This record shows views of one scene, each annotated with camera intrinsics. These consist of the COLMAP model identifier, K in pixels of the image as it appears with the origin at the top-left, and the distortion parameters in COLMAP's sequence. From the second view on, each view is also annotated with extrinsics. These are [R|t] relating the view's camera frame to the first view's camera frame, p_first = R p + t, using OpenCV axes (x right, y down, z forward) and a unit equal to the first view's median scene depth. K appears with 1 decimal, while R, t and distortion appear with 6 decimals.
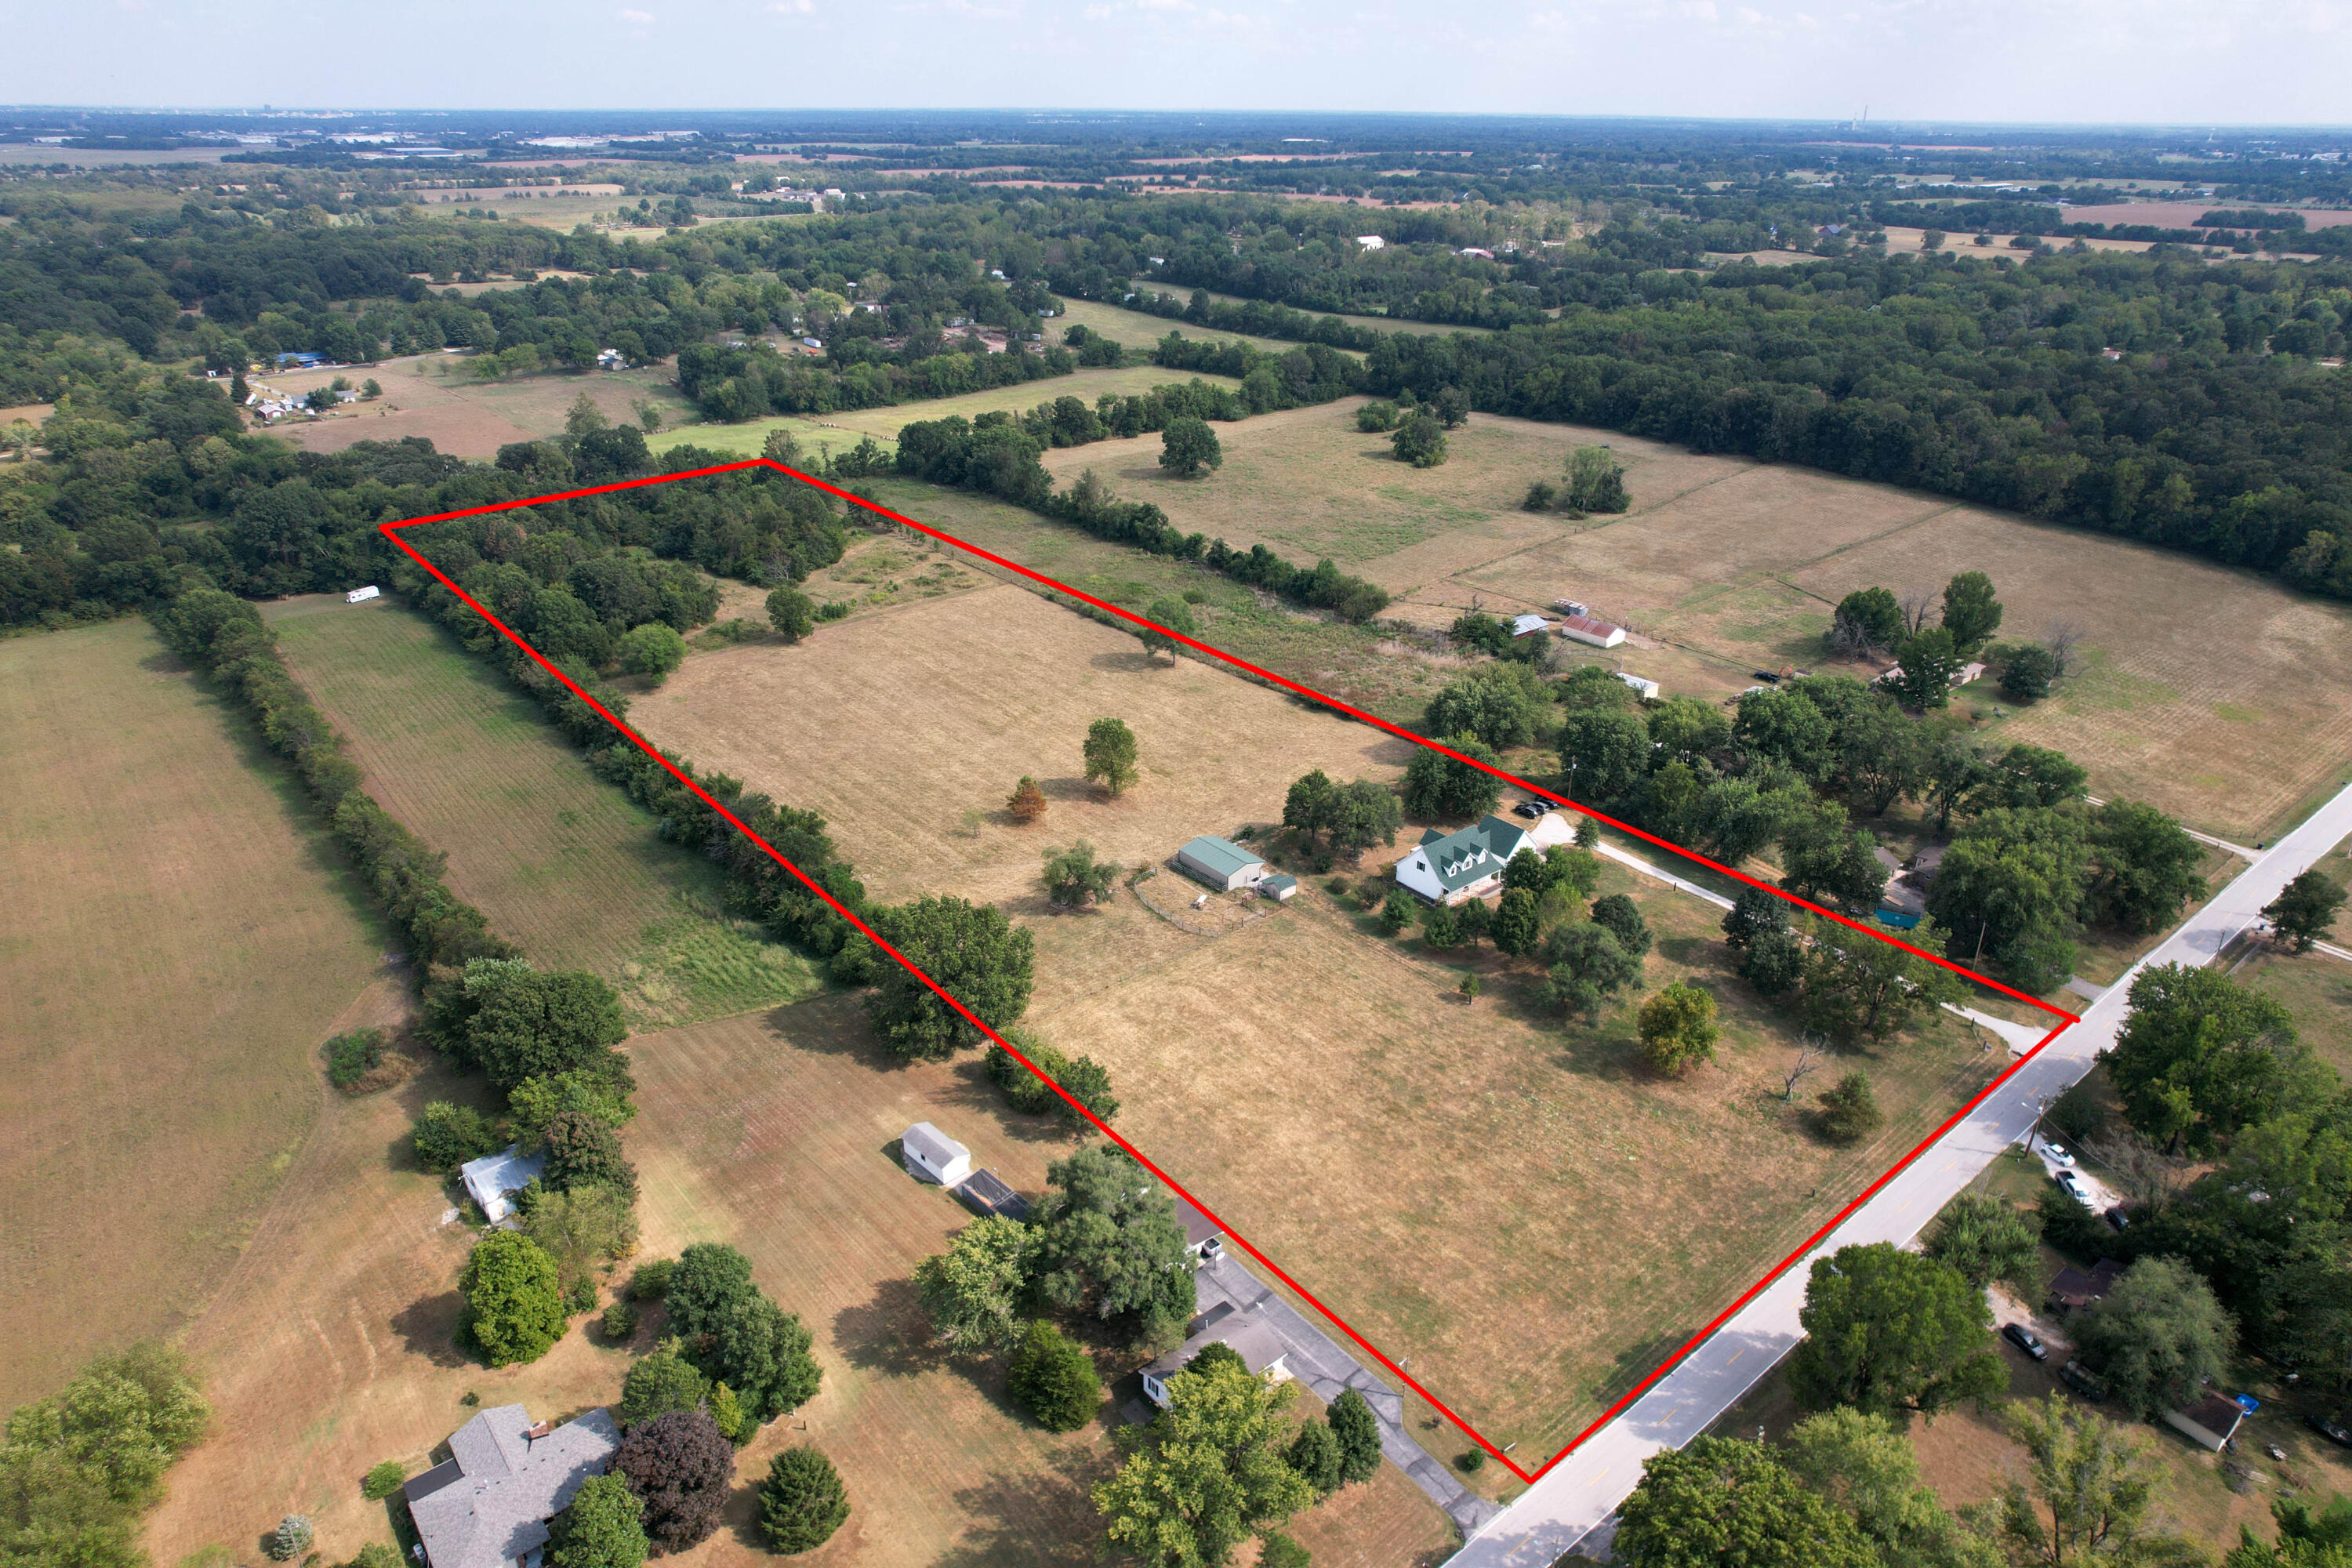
lens RADIAL K [[1508.0, 0, 1184.5], [0, 1508.0, 777.7], [0, 0, 1]] dist [-0.080136, 0.072816]
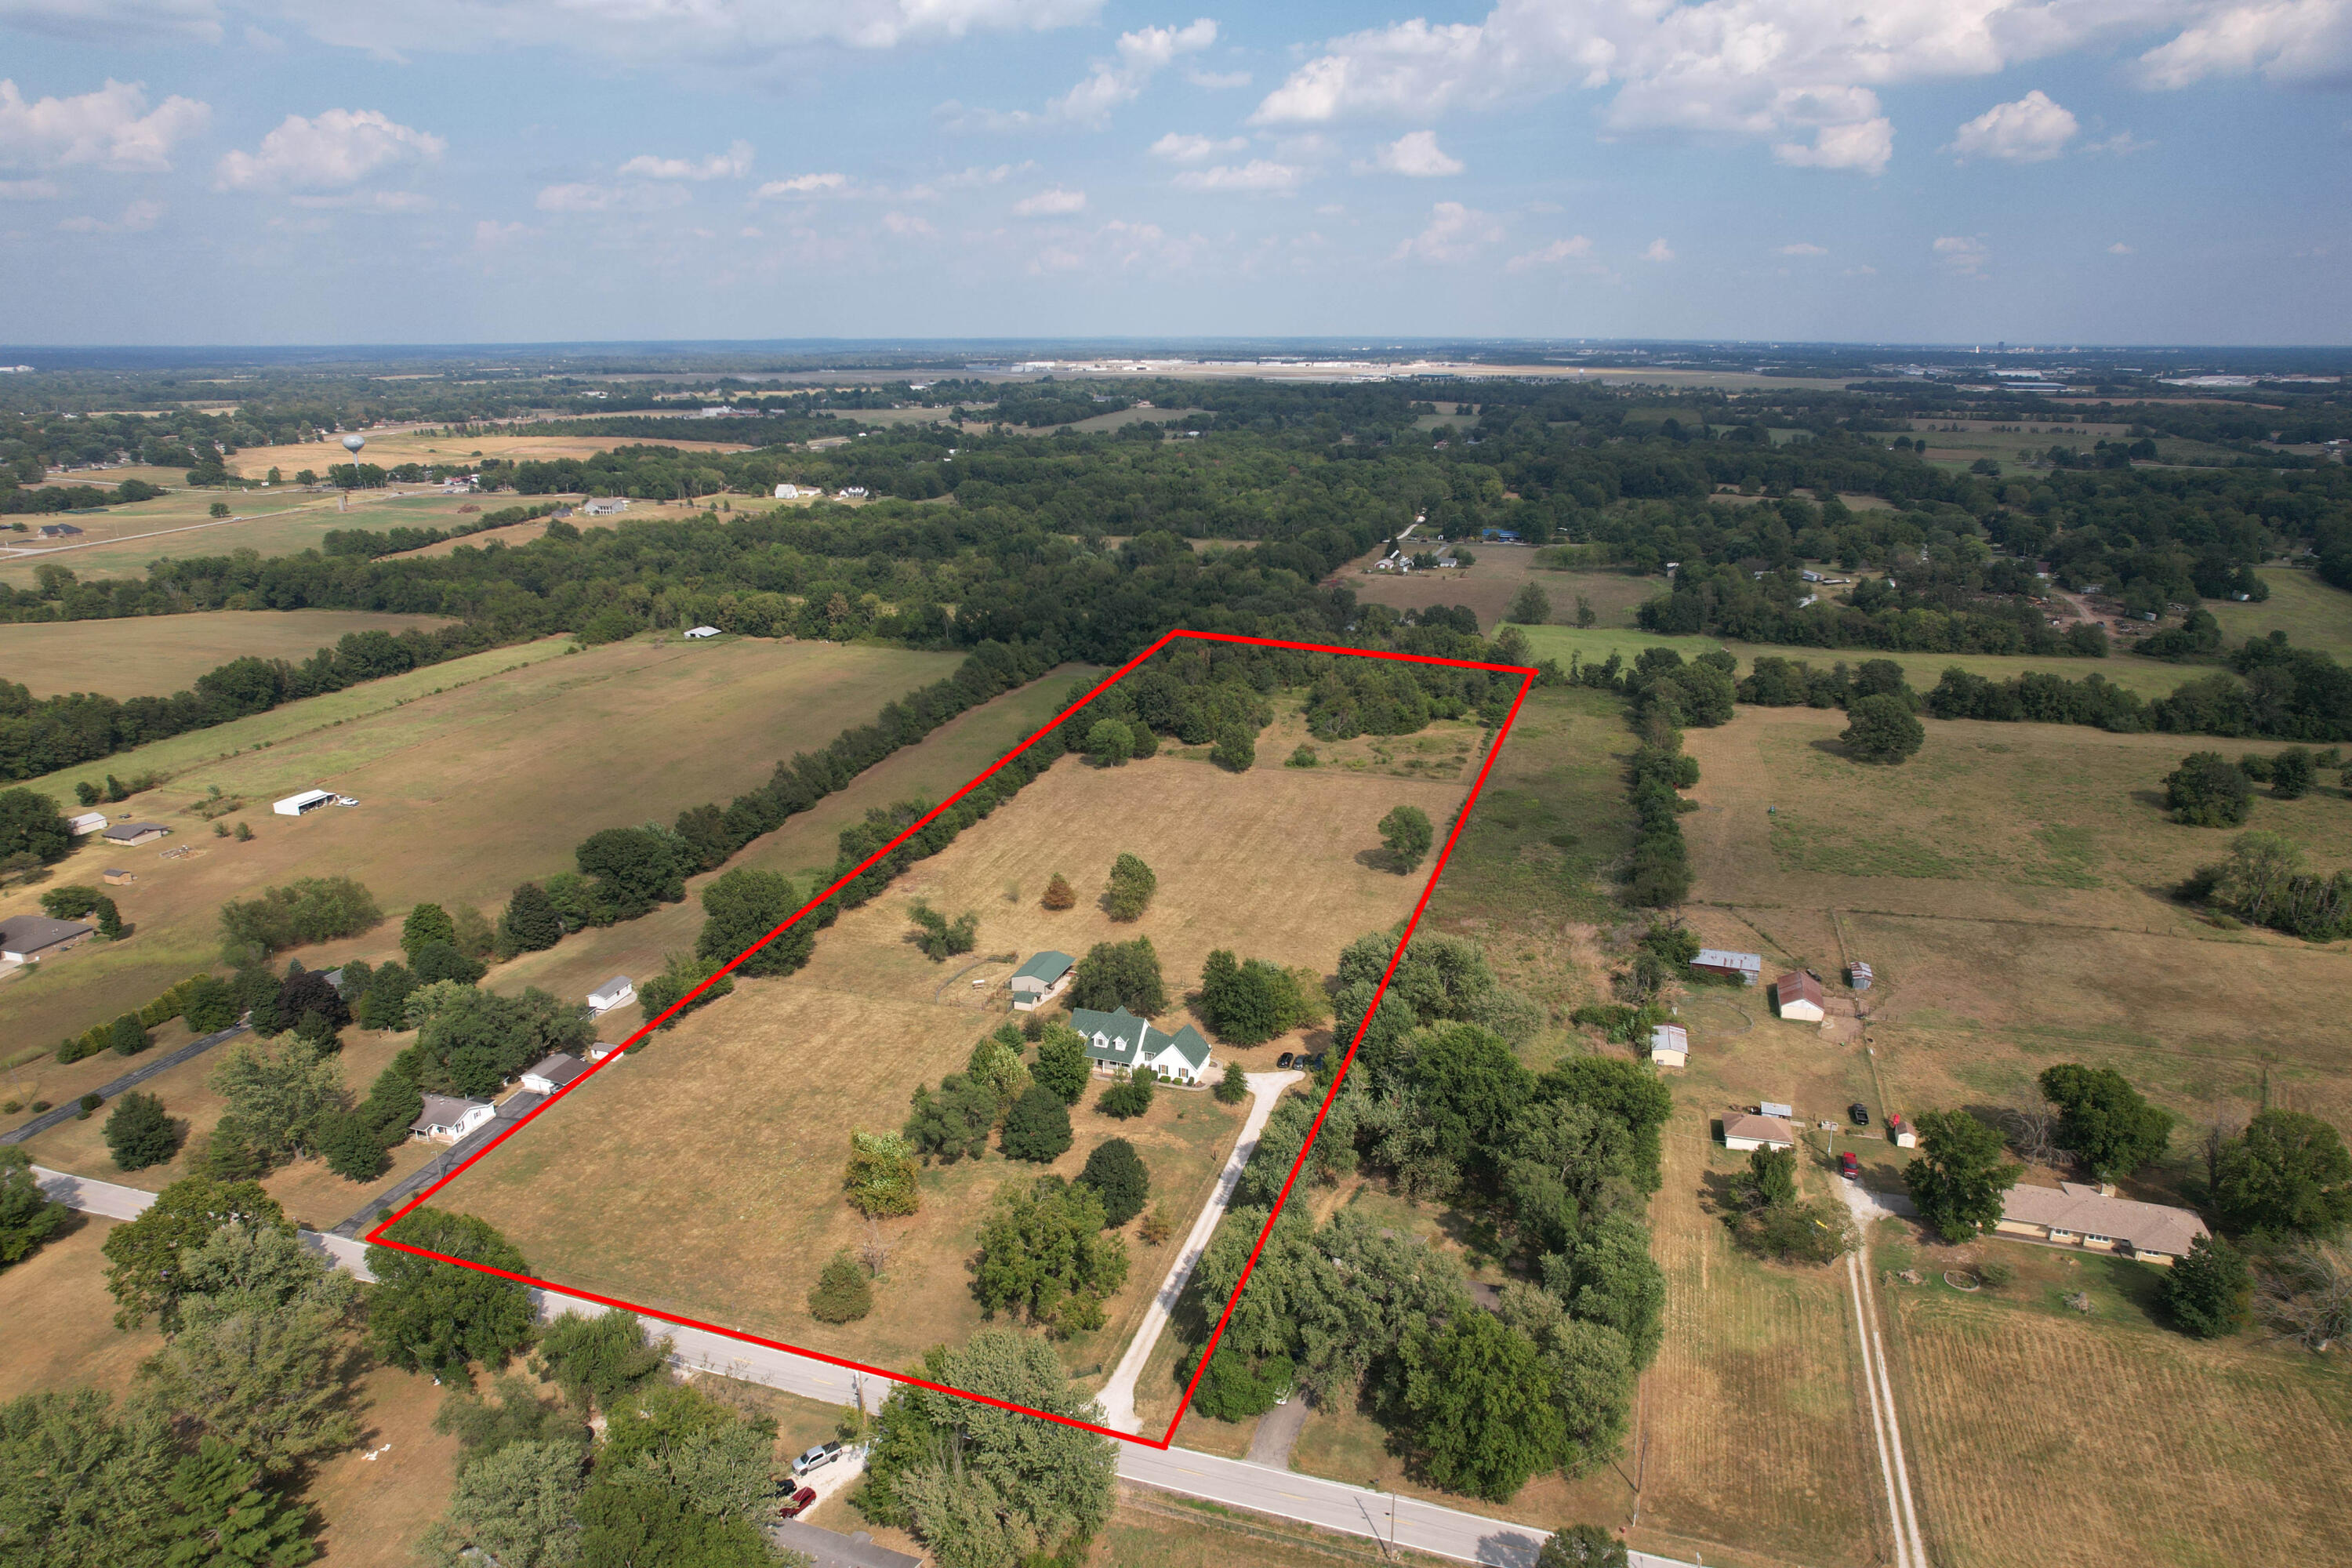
lens RADIAL K [[1508.0, 0, 1184.5], [0, 1508.0, 777.7], [0, 0, 1]] dist [-0.080136, 0.072816]
pose [[0.516613, 0.238643, -0.822289, 0.691433], [-0.351671, 0.934769, 0.050345, -0.125929], [0.780665, 0.263167, 0.566838, 0.264723]]
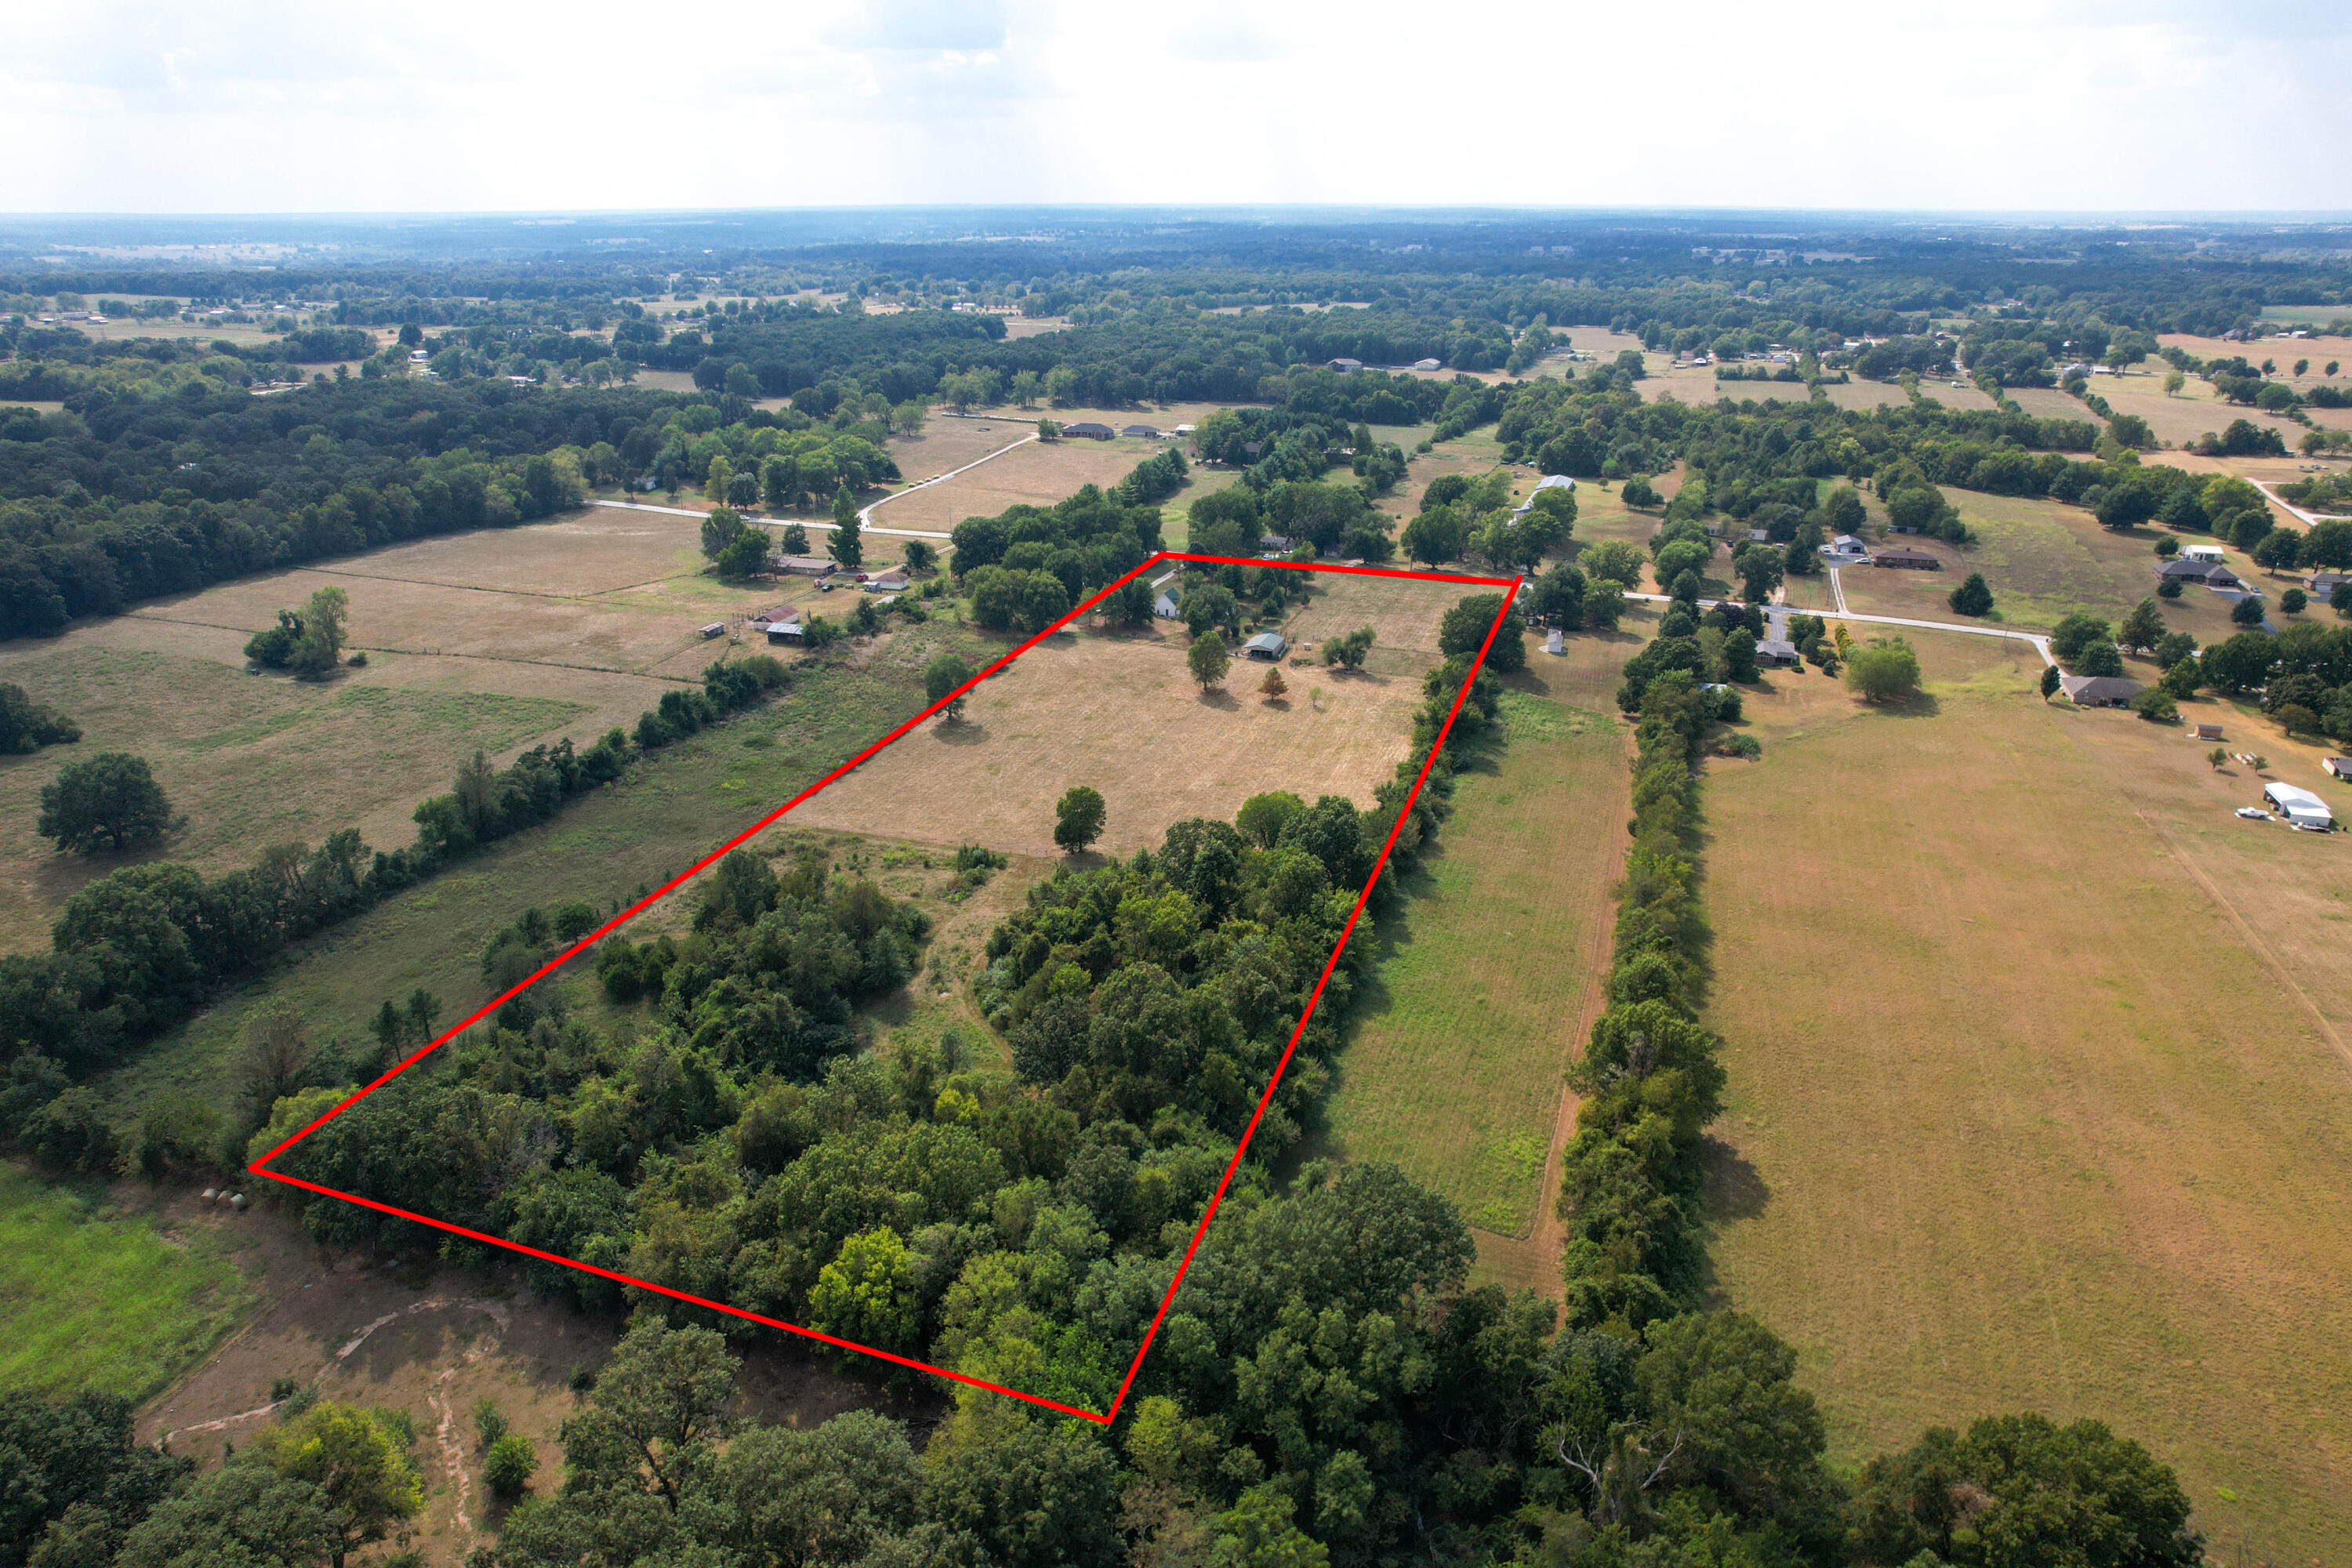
lens RADIAL K [[1508.0, 0, 1184.5], [0, 1508.0, 777.7], [0, 0, 1]] dist [-0.080136, 0.072816]
pose [[-0.518628, -0.317056, 0.794041, -0.894014], [0.351642, 0.767425, 0.536103, -0.521646], [-0.779342, 0.557256, -0.286518, 1.119018]]
